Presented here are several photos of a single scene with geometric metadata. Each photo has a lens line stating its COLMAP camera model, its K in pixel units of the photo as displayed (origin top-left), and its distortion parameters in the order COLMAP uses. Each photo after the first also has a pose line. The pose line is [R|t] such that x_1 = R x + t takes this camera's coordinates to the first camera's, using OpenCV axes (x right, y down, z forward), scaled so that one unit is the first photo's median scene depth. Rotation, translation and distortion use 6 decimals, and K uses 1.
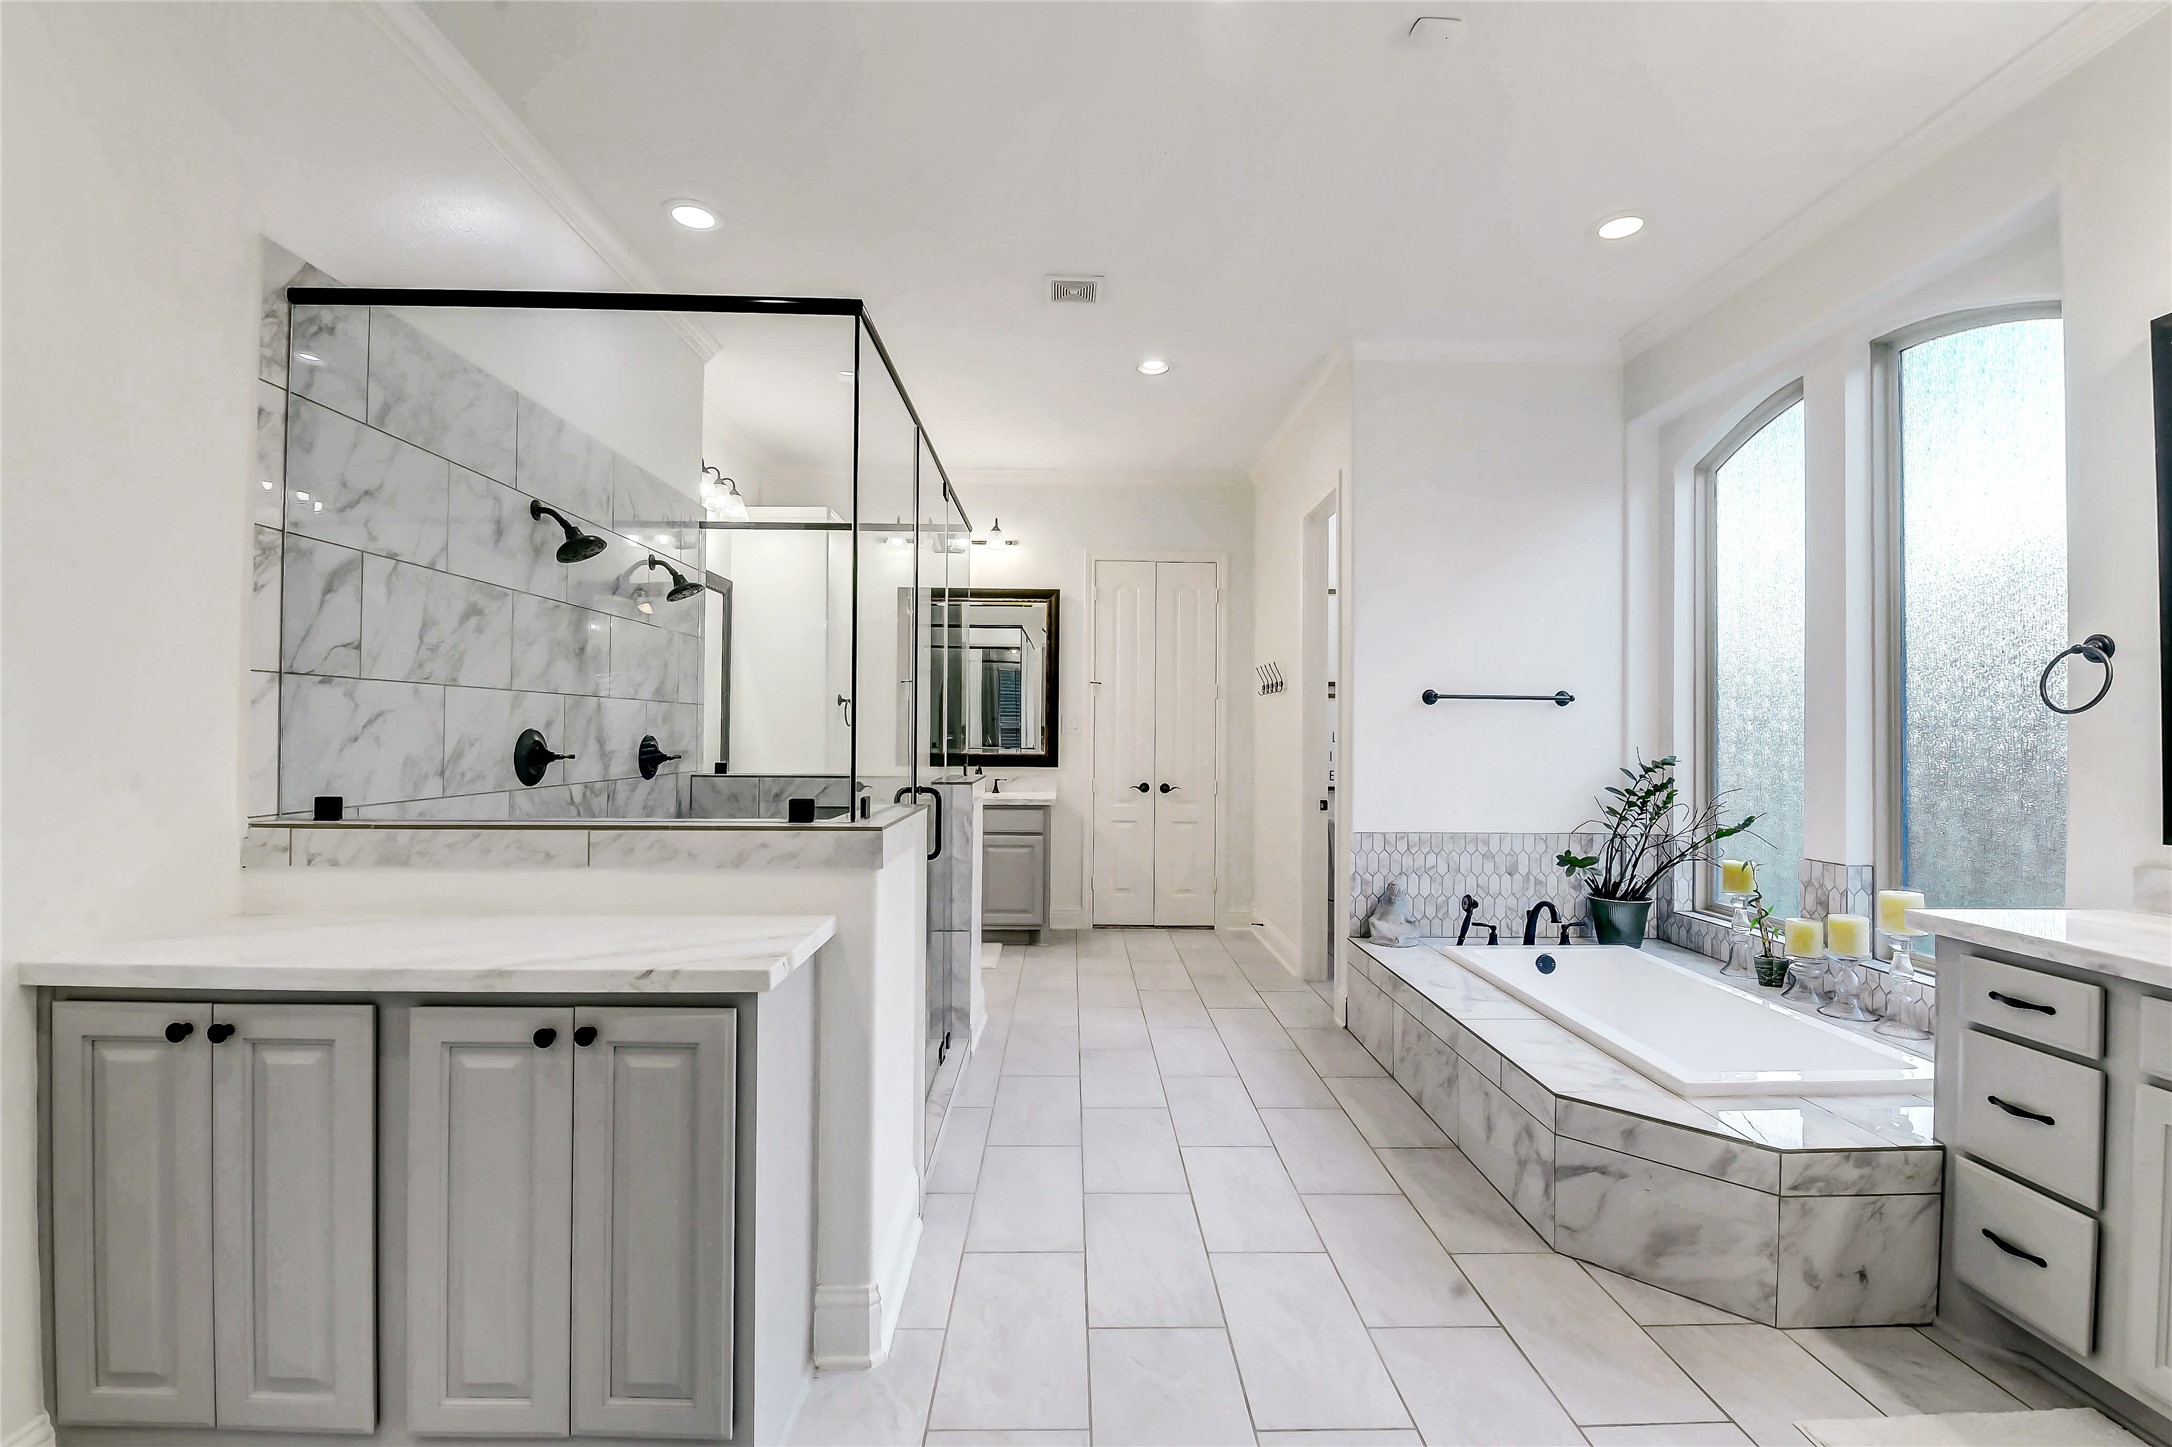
lens RADIAL K [[940.1, 0, 1091.2], [0, 940.1, 729.2], [0, 0, 1]] dist [-0.008631, -0.006061]
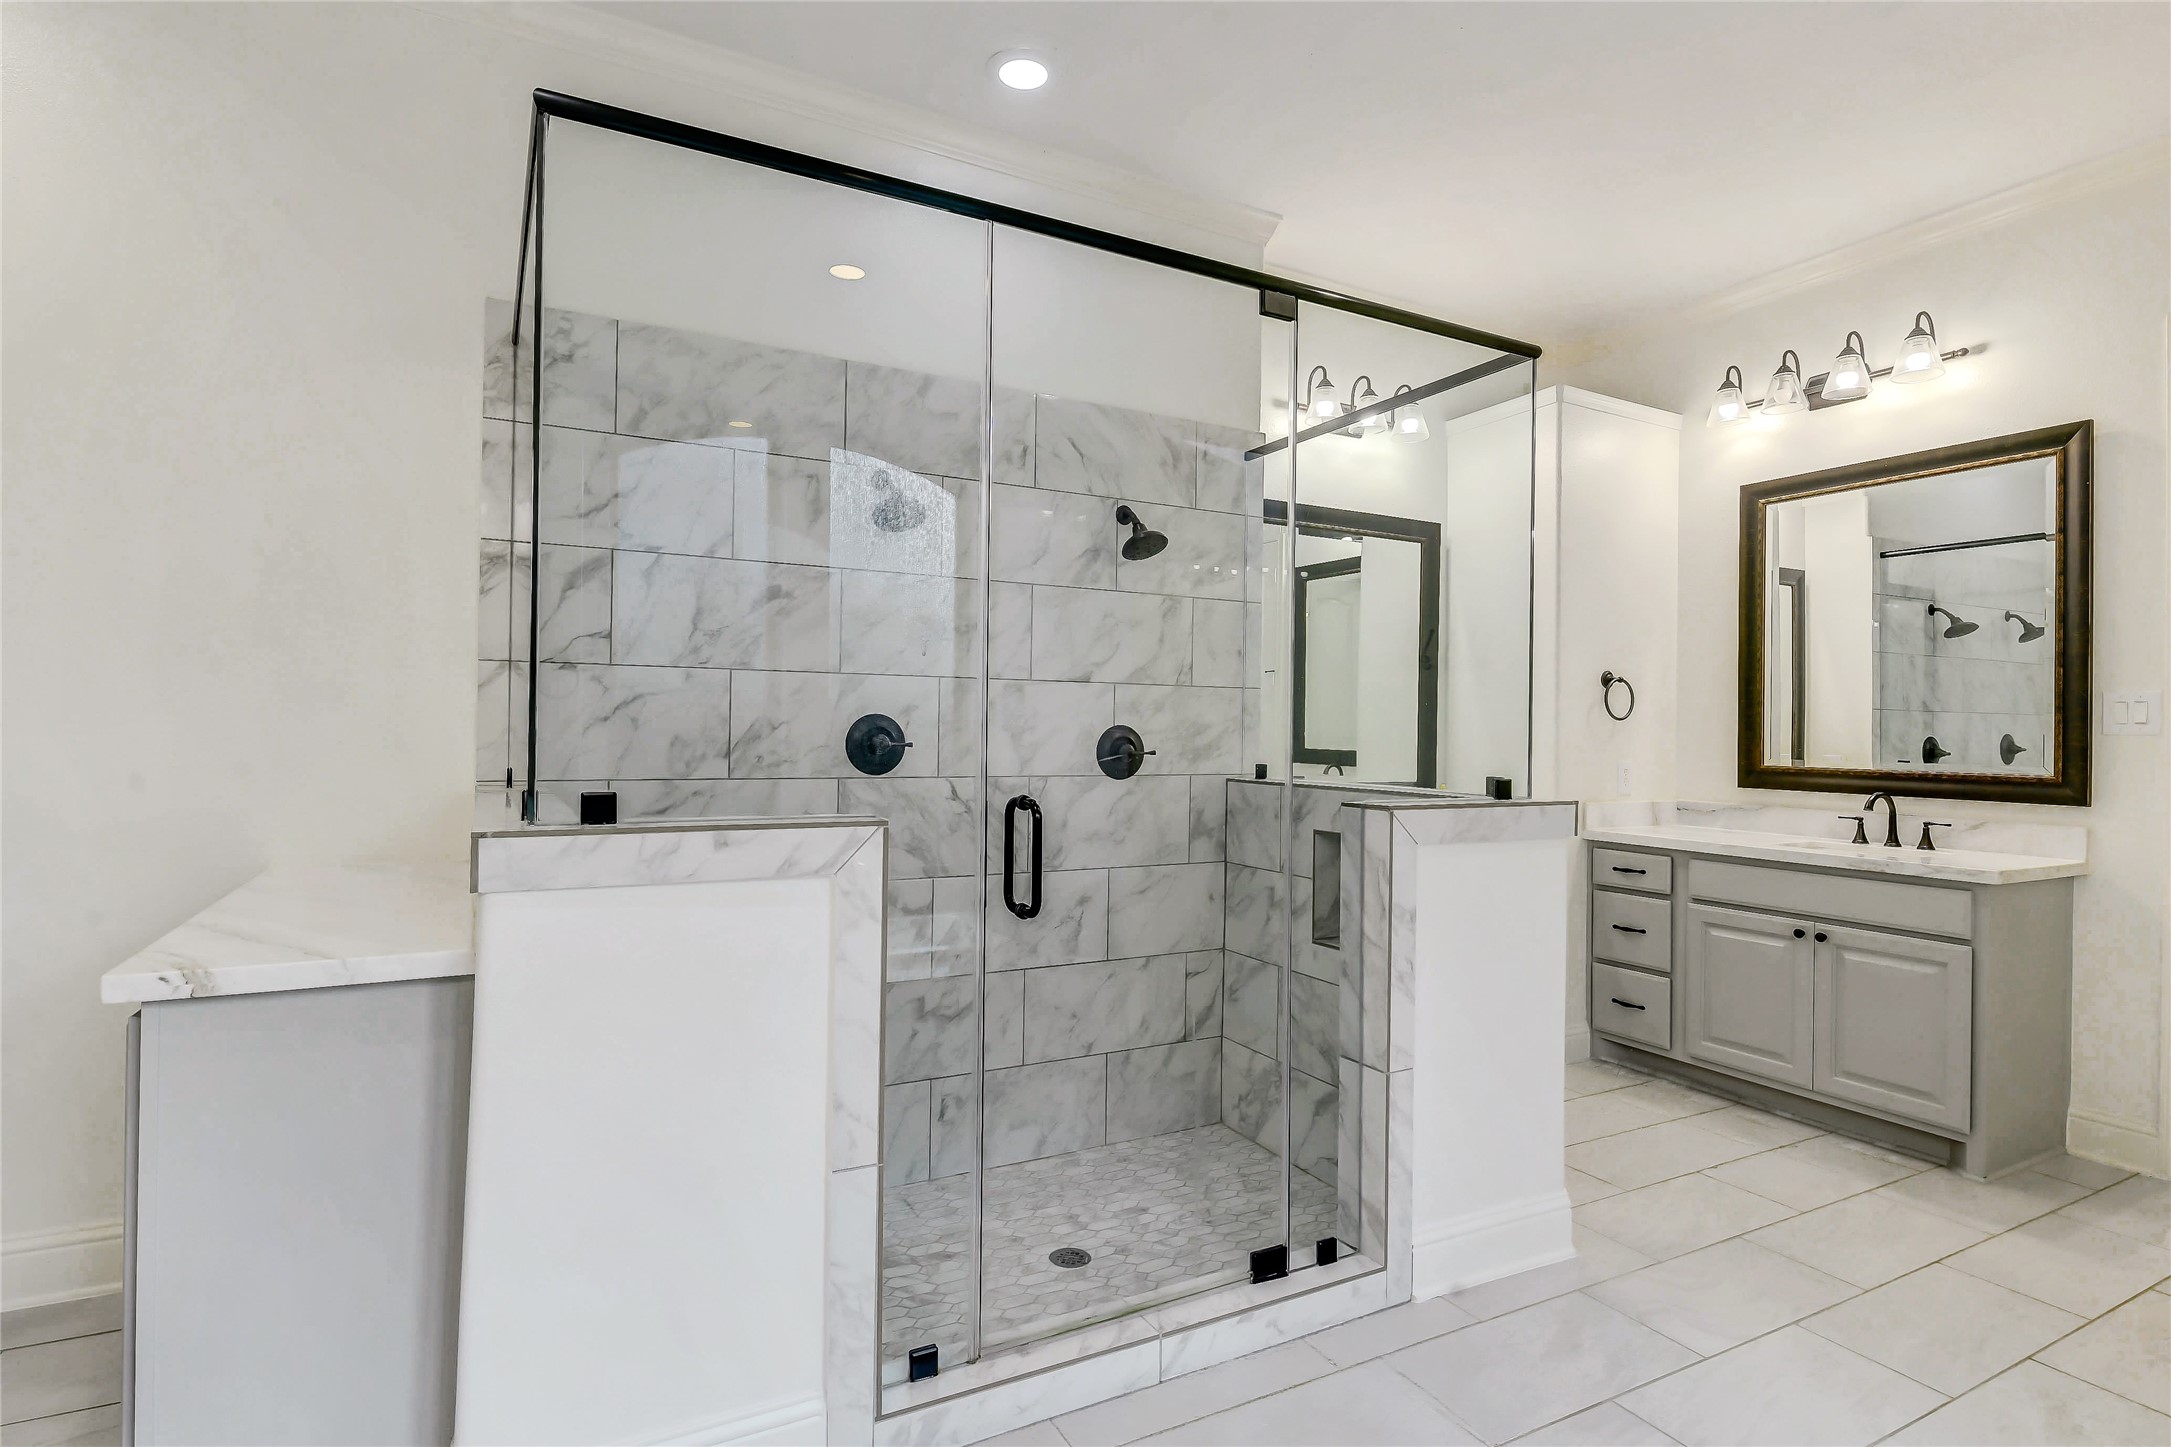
lens RADIAL K [[1089.4, 0, 1081.8], [0, 1089.4, 726.8], [0, 0, 1]] dist [0.001938, -0.000238]
pose [[0.453052, -0.003862, -0.891476, 0.556364], [-0.007409, 0.999940, -0.008098, 0.023255], [0.891453, 0.010274, 0.452996, 0.818850]]
